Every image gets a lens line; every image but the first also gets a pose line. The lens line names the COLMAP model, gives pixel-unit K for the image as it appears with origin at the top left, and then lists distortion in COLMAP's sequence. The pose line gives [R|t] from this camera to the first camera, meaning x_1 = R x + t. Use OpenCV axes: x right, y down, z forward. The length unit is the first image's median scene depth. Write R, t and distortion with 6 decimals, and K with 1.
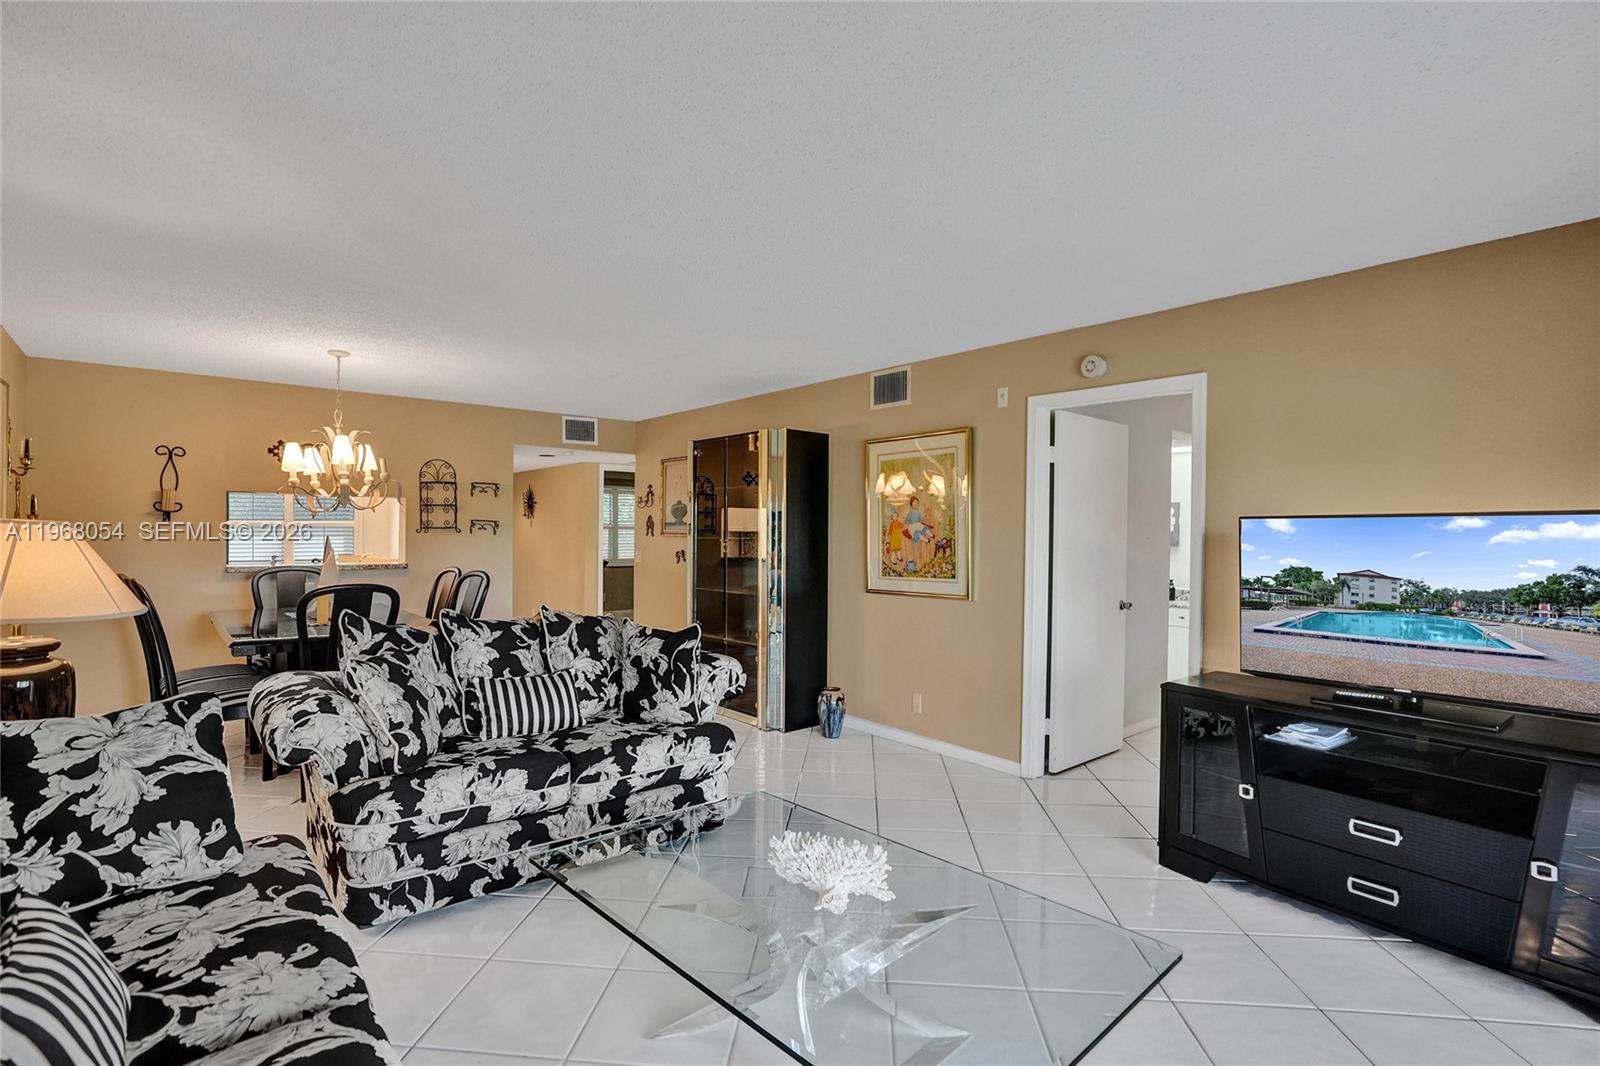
lens RADIAL K [[769.1, 0, 803.2], [0, 769.1, 541.9], [0, 0, 1]] dist [-0.050972, 0.026589]
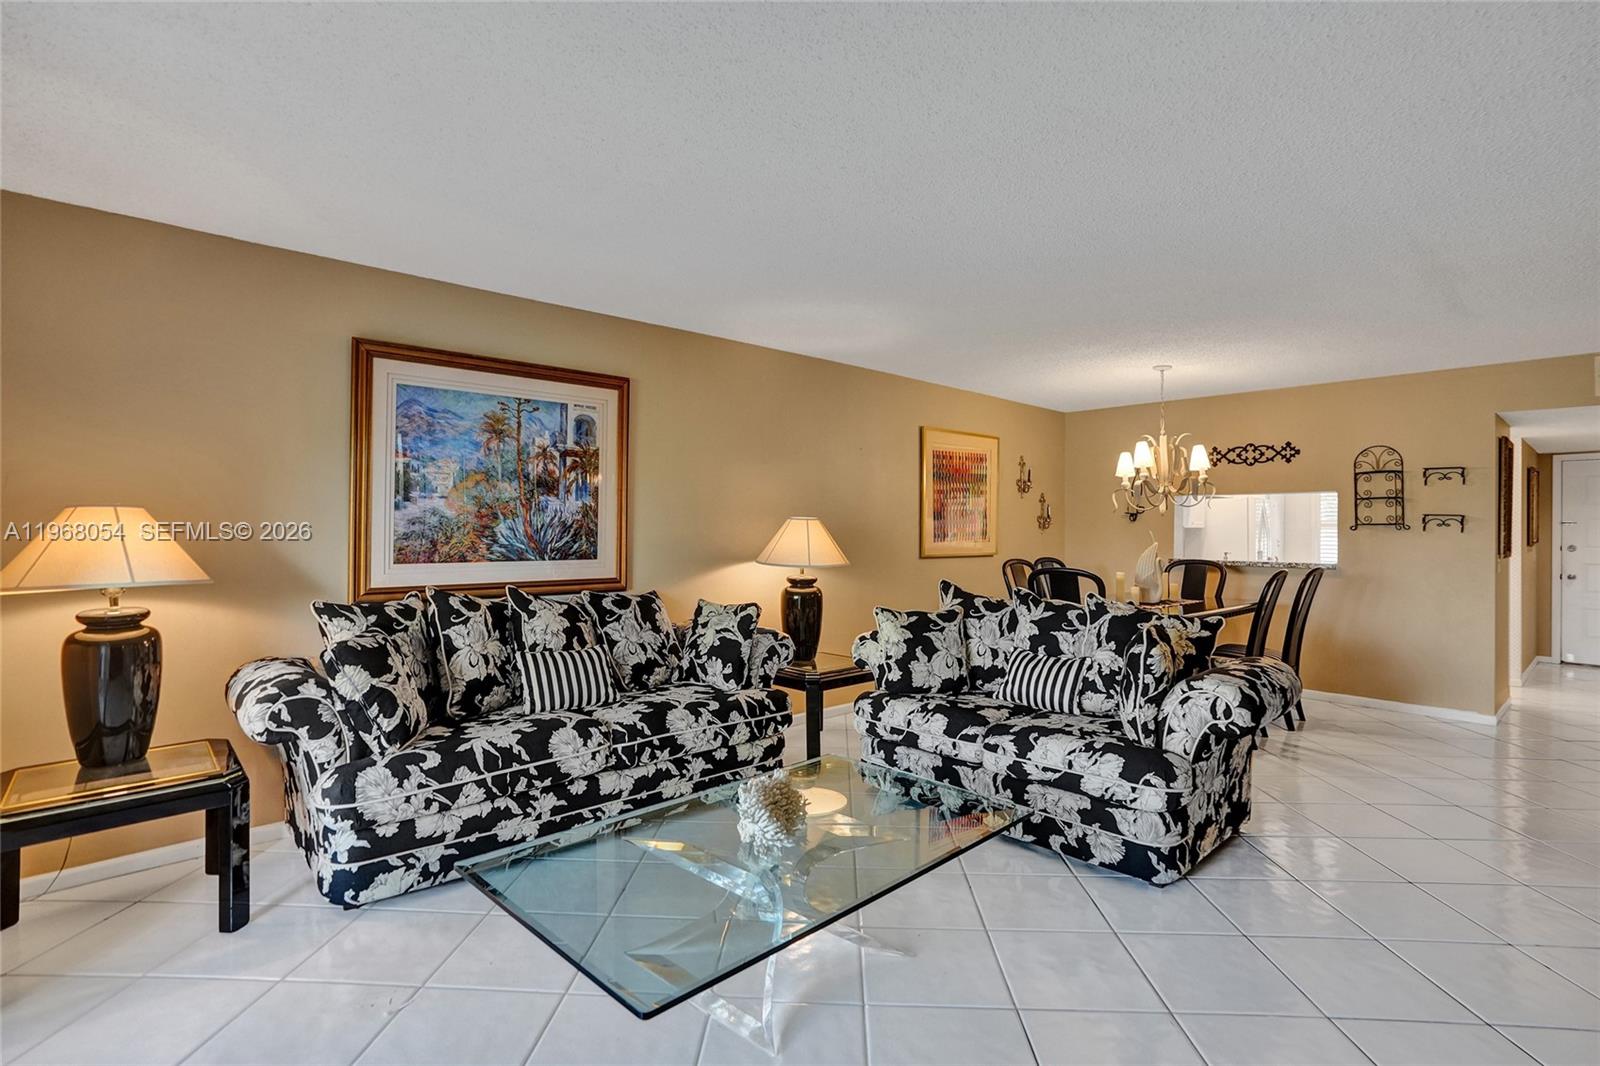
lens RADIAL K [[769.1, 0, 803.2], [0, 769.1, 541.9], [0, 0, 1]] dist [-0.050972, 0.026589]
pose [[0.047801, 0.007580, -0.998828, 0.746744], [-0.018146, 0.999813, 0.006719, 0.016765], [0.998692, 0.017804, 0.047929, 0.645236]]
